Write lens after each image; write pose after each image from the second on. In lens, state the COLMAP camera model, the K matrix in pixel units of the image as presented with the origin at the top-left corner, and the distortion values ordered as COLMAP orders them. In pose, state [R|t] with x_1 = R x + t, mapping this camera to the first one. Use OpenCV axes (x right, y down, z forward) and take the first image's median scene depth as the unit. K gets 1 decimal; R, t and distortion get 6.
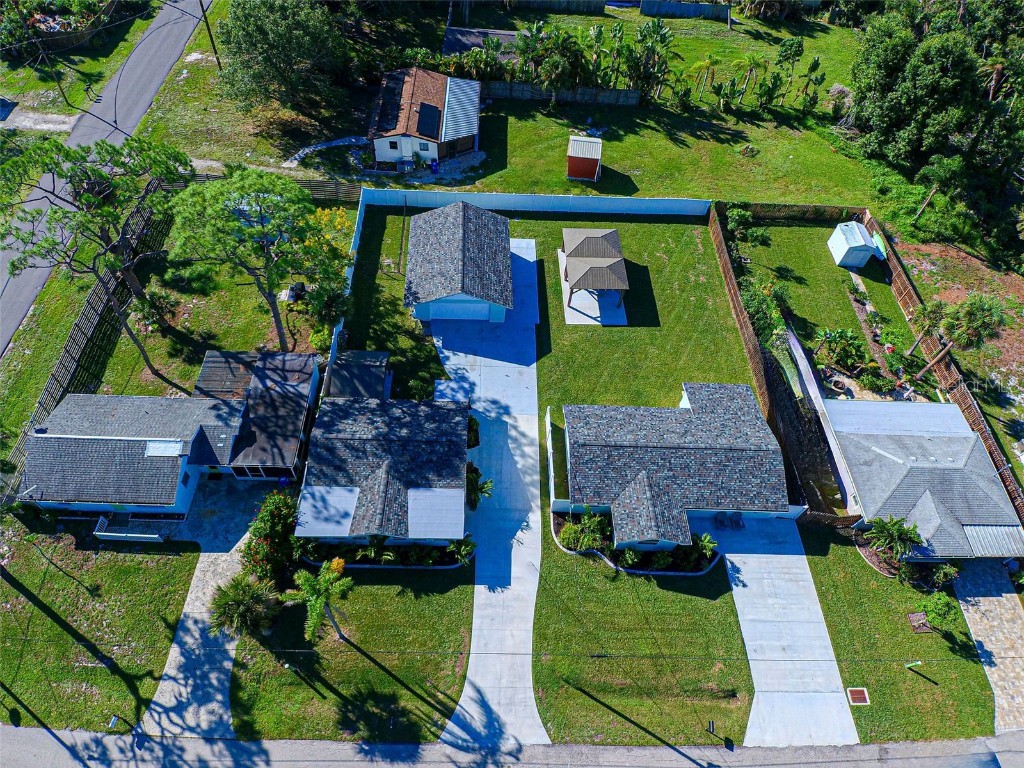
lens RADIAL K [[612.8, 0, 497.8], [0, 612.8, 384.6], [0, 0, 1]] dist [0.087549, -0.117900]
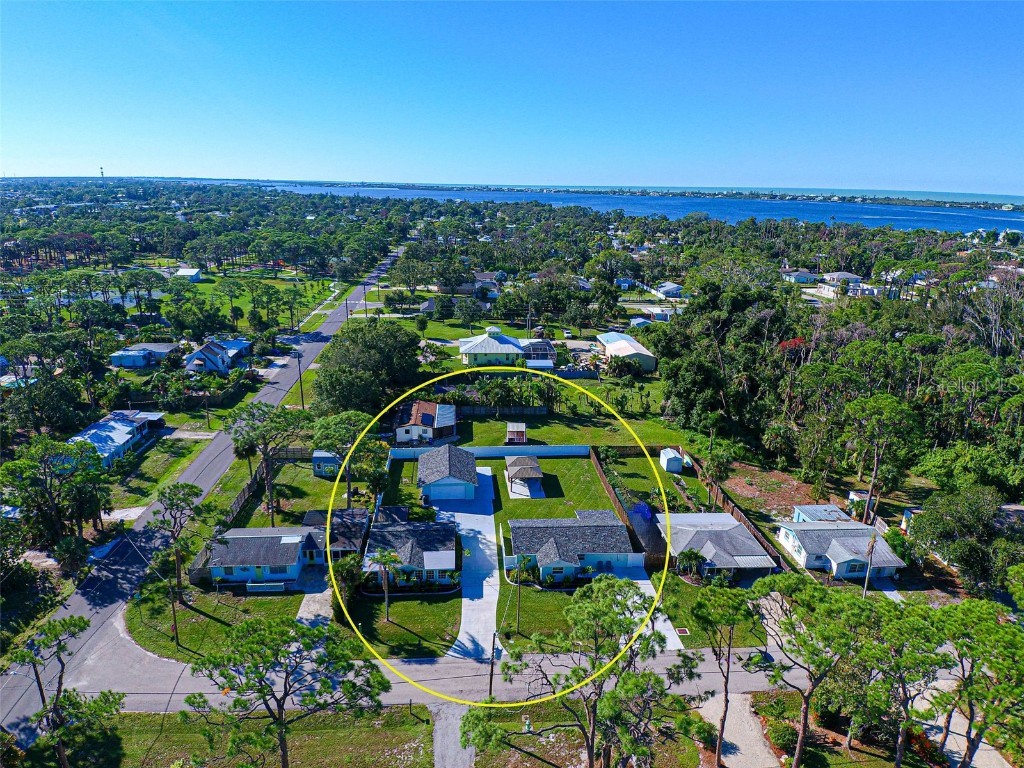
lens RADIAL K [[612.8, 0, 497.8], [0, 612.8, 384.6], [0, 0, 1]] dist [0.087549, -0.117900]
pose [[0.997063, -0.054746, 0.053553, 0.001947], [0.075769, 0.806884, -0.585830, 0.801443], [-0.011139, 0.588168, 0.808662, -0.717903]]
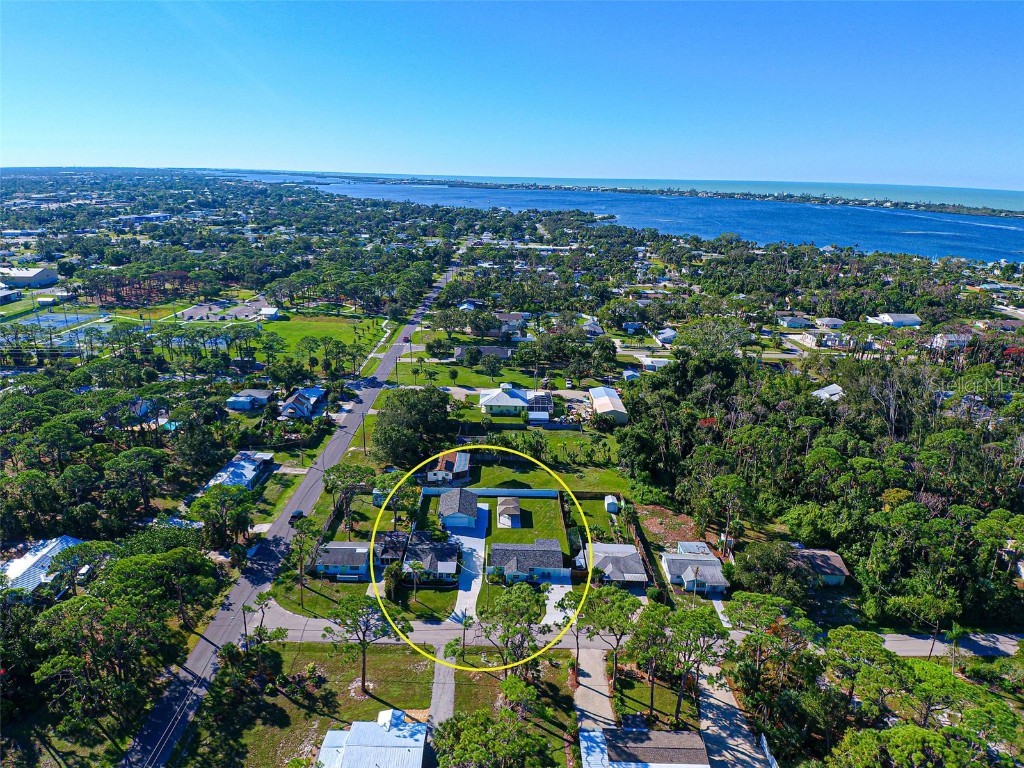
lens RADIAL K [[612.8, 0, 497.8], [0, 612.8, 384.6], [0, 0, 1]] dist [0.087549, -0.117900]
pose [[0.999491, -0.026423, -0.017896, 0.216513], [0.011181, 0.815155, -0.579135, 1.160360], [0.029890, 0.578640, 0.815035, -1.891151]]
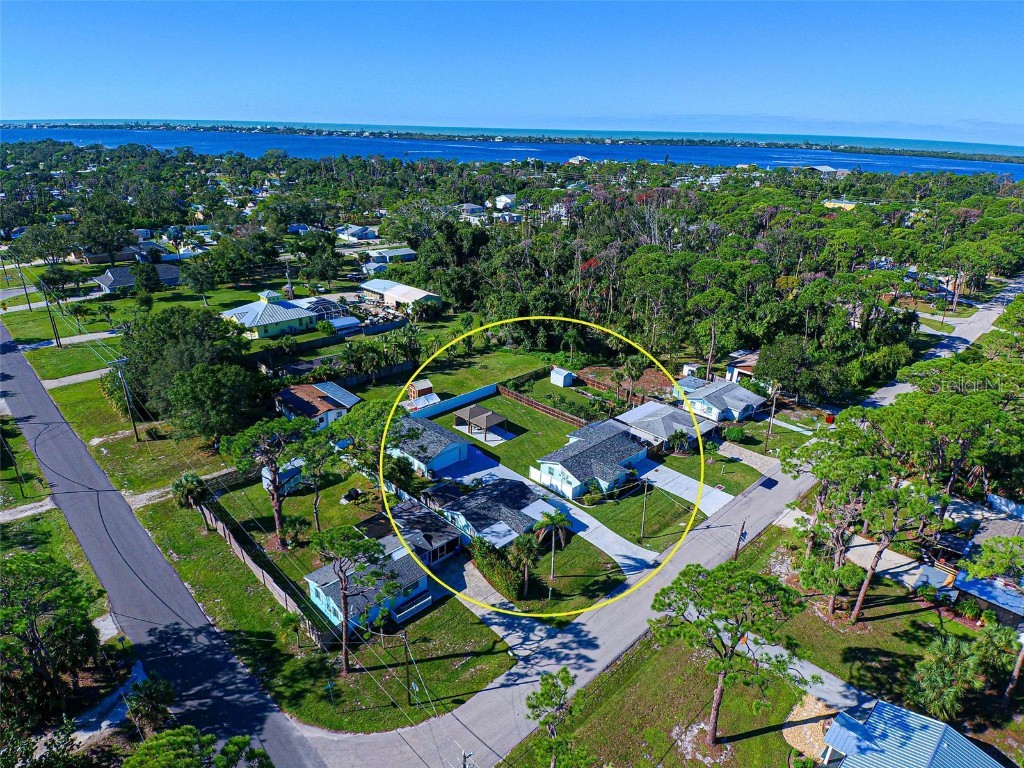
lens RADIAL K [[604.0, 0, 498.5], [0, 604.0, 402.0], [0, 0, 1]] dist [0.080529, -0.102278]
pose [[0.721085, -0.316283, 0.616443, -1.127094], [0.570314, 0.776170, -0.268890, 0.343027], [-0.393419, 0.545459, 0.740065, -0.455076]]
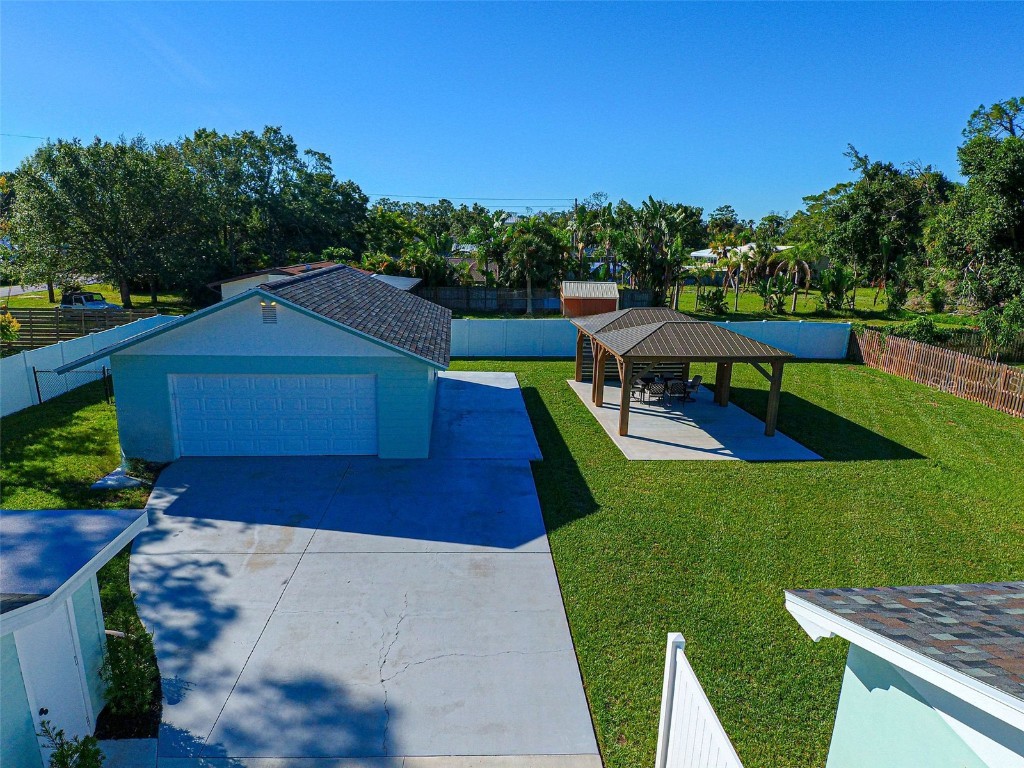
lens RADIAL K [[604.0, 0, 498.5], [0, 604.0, 402.0], [0, 0, 1]] dist [0.080529, -0.102278]
pose [[0.998344, -0.046017, 0.034515, 0.045266], [0.057476, 0.773832, -0.630778, 0.081567], [0.002318, 0.631717, 0.775196, 0.919000]]
